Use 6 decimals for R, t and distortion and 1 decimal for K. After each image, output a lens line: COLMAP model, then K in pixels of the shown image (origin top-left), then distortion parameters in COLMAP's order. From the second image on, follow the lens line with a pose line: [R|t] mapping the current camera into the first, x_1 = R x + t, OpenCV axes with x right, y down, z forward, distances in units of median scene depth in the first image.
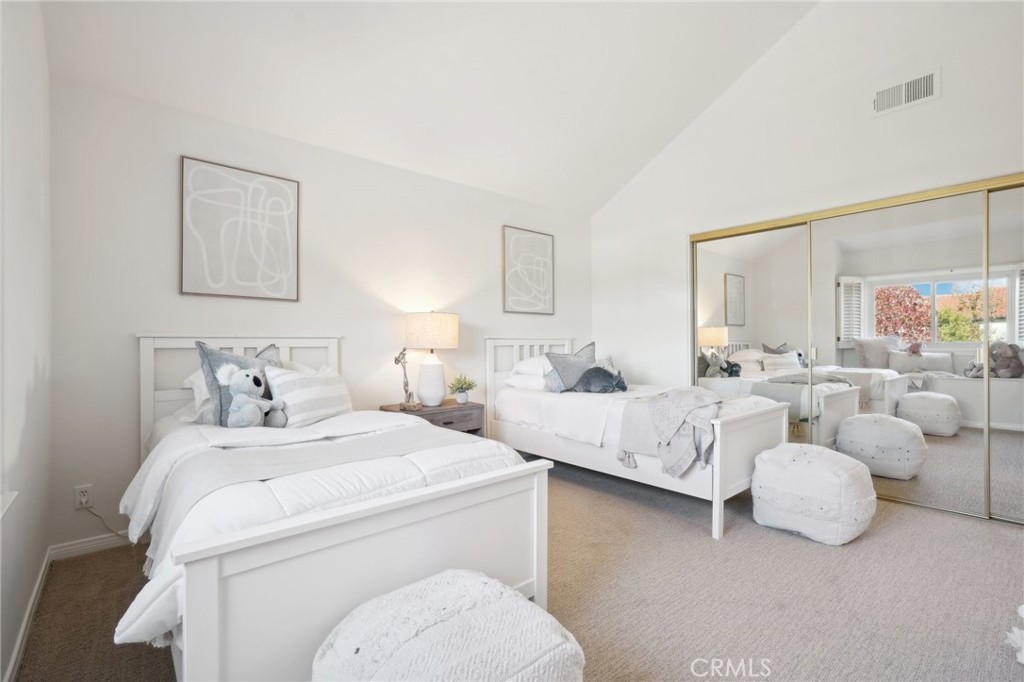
lens RADIAL K [[462.3, 0, 540.3], [0, 462.3, 341.4], [0, 0, 1]] dist [-0.001363, -0.000036]
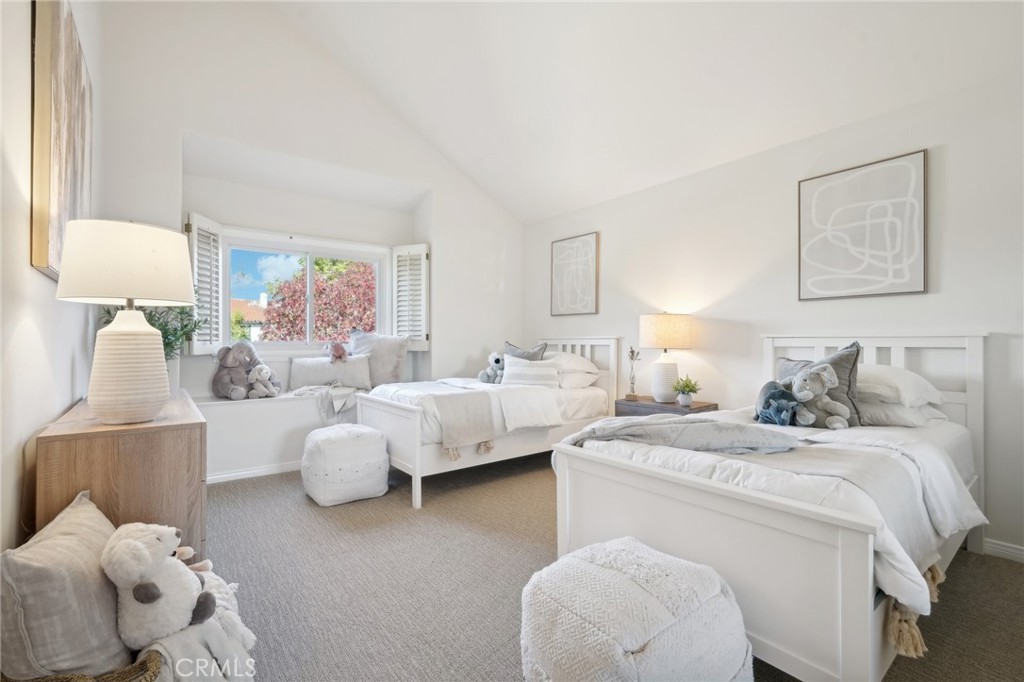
lens RADIAL K [[455.7, 0, 512.0], [0, 455.7, 341.0], [0, 0, 1]] dist [-0.003488, 0.000084]
pose [[-0.078526, 0.000546, -0.996912, 0.812151], [0.000725, 1.000000, 0.000490, -0.000782], [0.996912, -0.000684, -0.078526, 0.732708]]
